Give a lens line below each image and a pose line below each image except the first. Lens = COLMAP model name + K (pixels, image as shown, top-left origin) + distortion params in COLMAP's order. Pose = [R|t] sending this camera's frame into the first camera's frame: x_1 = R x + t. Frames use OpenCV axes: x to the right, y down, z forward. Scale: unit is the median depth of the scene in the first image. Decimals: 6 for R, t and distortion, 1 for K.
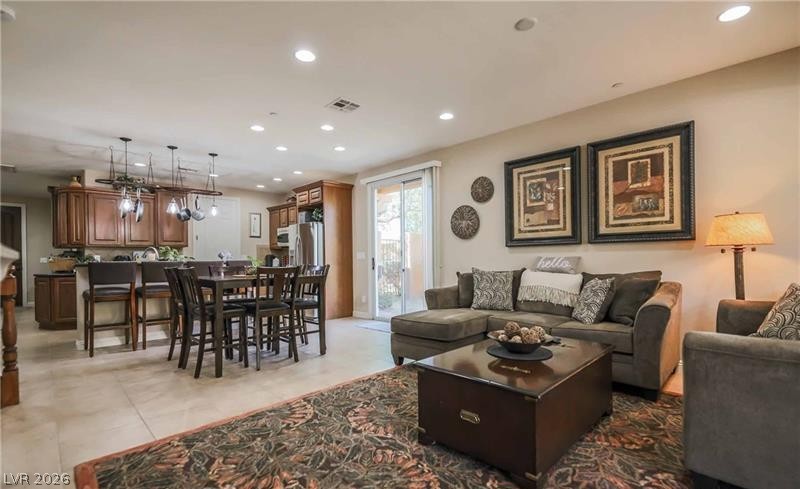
lens RADIAL K [[361.9, 0, 399.7], [0, 361.9, 258.7], [0, 0, 1]] dist [-0.001215, -0.000299]
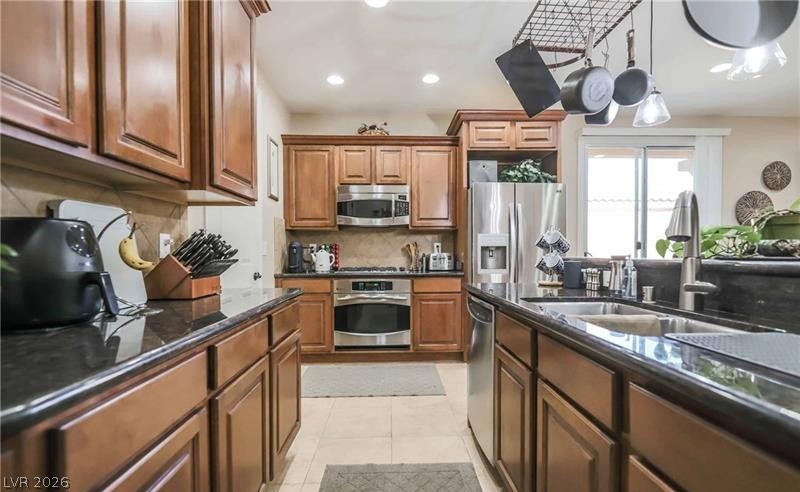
lens RADIAL K [[361.9, 0, 399.7], [0, 361.9, 260.2], [0, 0, 1]] dist [-0.001215, -0.000299]
pose [[0.683723, -0.007708, 0.729701, -1.351175], [-0.004192, 0.999886, 0.014490, 0.008726], [-0.729730, -0.012966, 0.683613, 1.368429]]
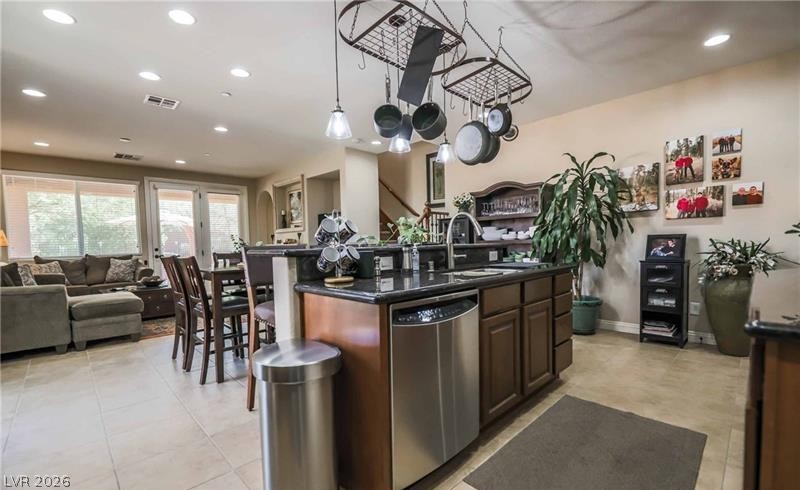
lens RADIAL K [[347.6, 0, 400.8], [0, 347.6, 259.8], [0, 0, 1]] dist [-0.000817, -0.000132]
pose [[-0.999498, 0.029173, 0.012338, -0.856514], [0.029723, 0.998453, 0.047000, 0.006634], [-0.010947, 0.047344, -0.998819, 2.043547]]
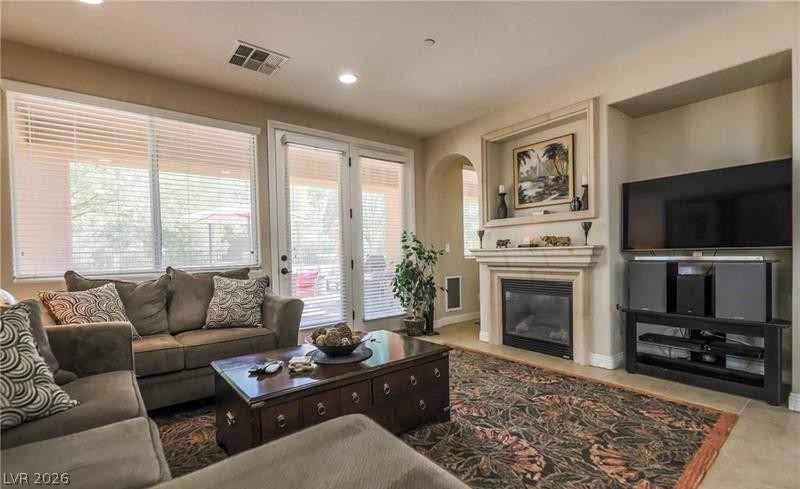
lens RADIAL K [[361.9, 0, 399.7], [0, 361.9, 258.7], [0, 0, 1]] dist [-0.001215, -0.000299]
pose [[-0.992510, 0.029293, 0.118599, 0.032546], [0.030713, 0.999477, 0.010160, 0.001941], [-0.118240, 0.013726, -0.992890, 1.168925]]
